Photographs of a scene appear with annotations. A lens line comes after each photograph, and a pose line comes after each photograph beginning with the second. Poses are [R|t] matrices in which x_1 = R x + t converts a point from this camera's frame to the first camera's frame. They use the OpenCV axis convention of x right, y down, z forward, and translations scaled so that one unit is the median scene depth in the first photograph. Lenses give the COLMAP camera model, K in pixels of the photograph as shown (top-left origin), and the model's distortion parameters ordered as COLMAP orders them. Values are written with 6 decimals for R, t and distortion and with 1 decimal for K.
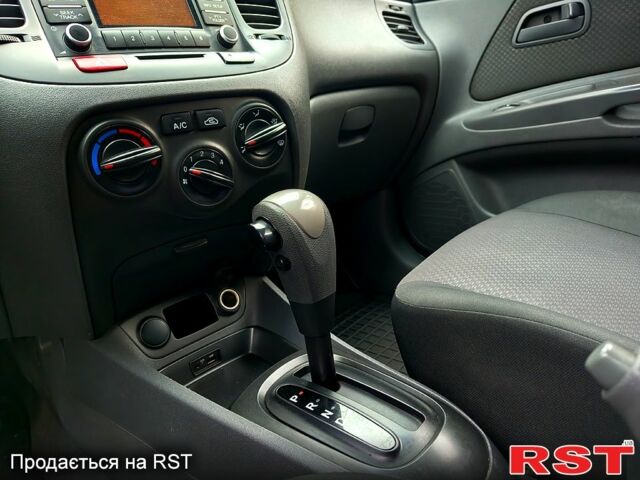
lens RADIAL K [[458.5, 0, 320.4], [0, 458.5, 239.9], [0, 0, 1]] dist [0.006496, 0.010205]
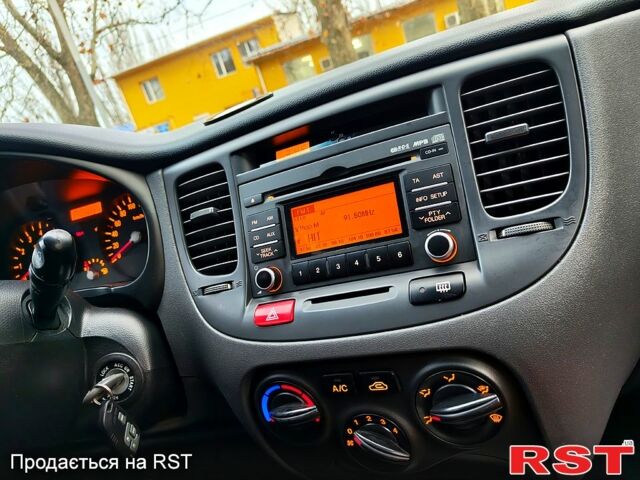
lens RADIAL K [[458.5, 0, 317.1], [0, 458.5, 241.5], [0, 0, 1]] dist [0.006496, 0.010205]
pose [[0.508284, 0.180019, -0.842164, 0.337342], [-0.007607, 0.978809, 0.204636, -0.690643], [0.861156, -0.097607, 0.498882, 0.573761]]
